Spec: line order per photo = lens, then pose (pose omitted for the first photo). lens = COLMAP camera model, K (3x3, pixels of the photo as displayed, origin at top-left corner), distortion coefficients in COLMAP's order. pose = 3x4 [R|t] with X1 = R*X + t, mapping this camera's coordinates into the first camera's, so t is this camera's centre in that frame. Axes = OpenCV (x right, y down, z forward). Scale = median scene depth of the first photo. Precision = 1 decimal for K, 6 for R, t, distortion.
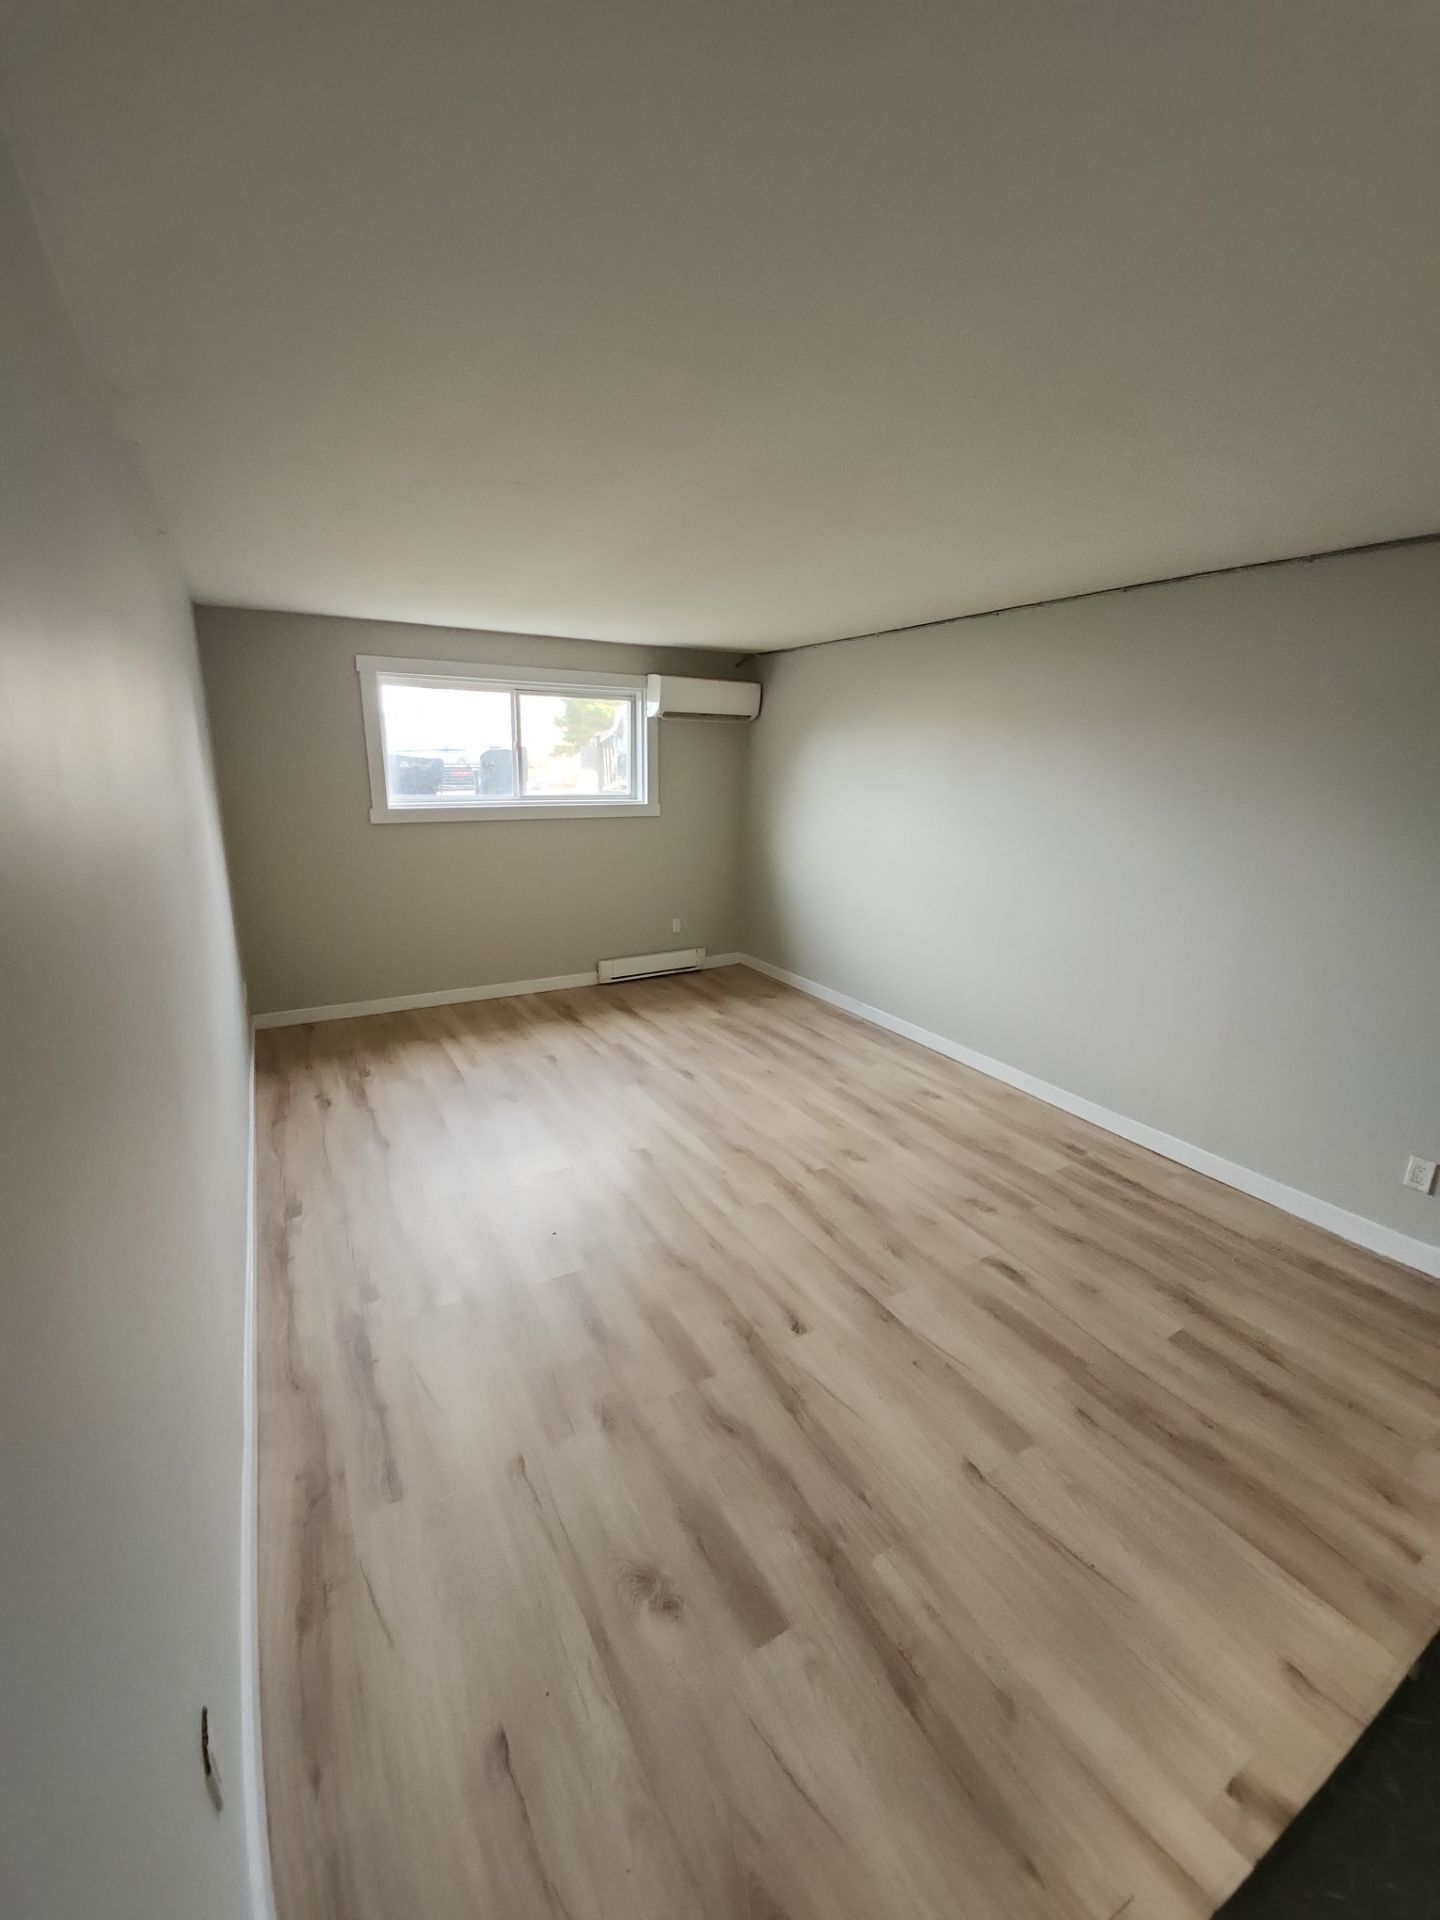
lens RADIAL K [[752.2, 0, 694.9], [0, 752.2, 963.2], [0, 0, 1]] dist [0.000699, -0.012530]
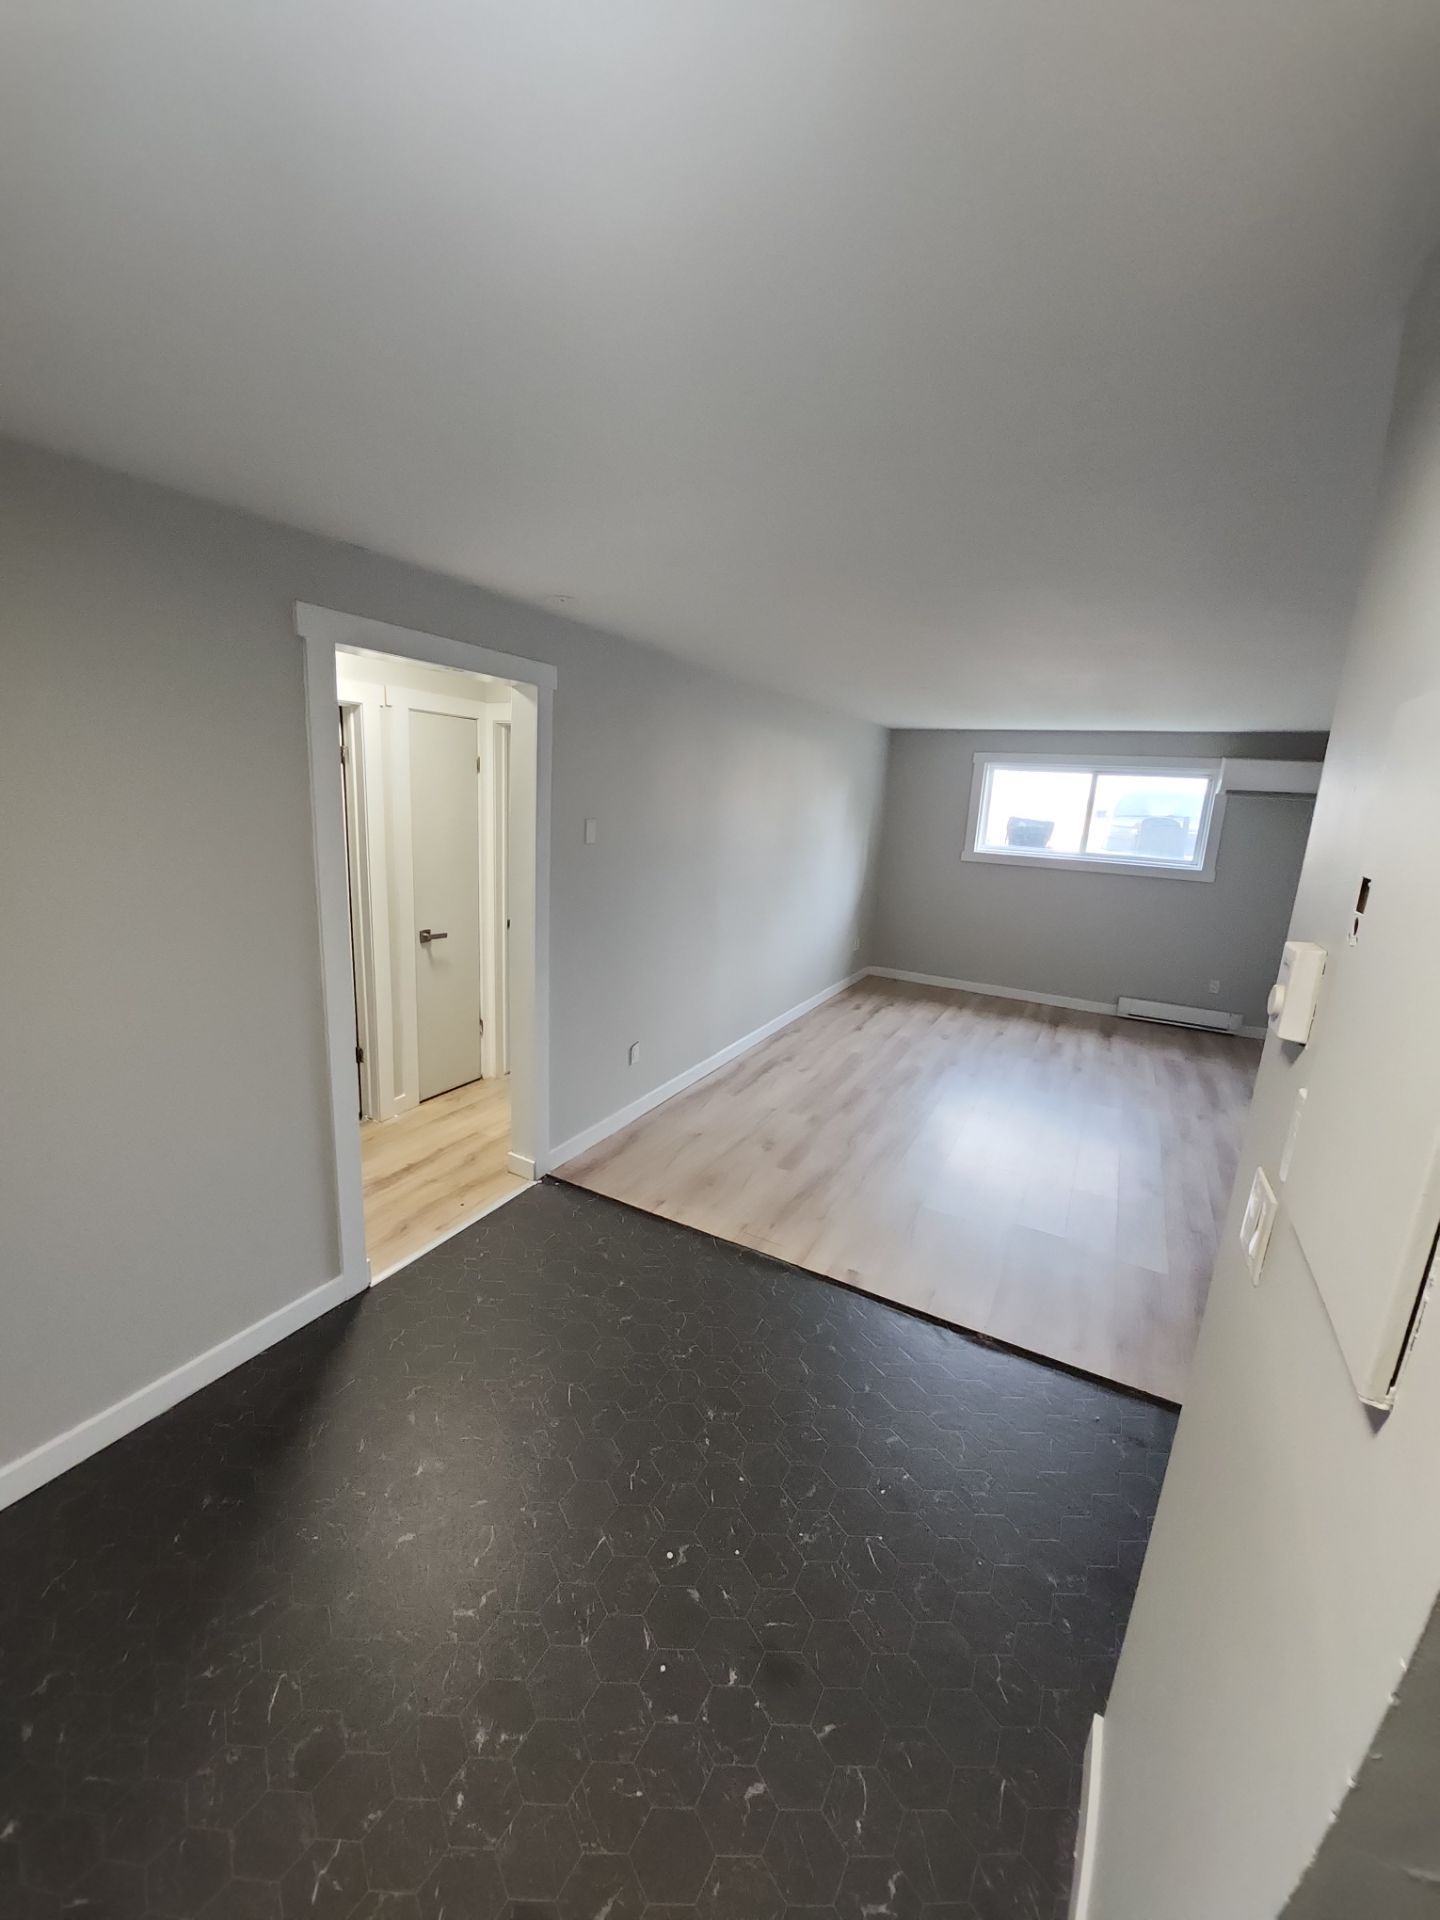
lens RADIAL K [[752.2, 0, 694.9], [0, 752.2, 963.2], [0, 0, 1]] dist [0.000699, -0.012530]
pose [[0.514080, 0.202202, -0.833568, 0.589393], [-0.270118, 0.960534, 0.066413, 0.056938], [0.814100, 0.191020, 0.548410, -0.221524]]
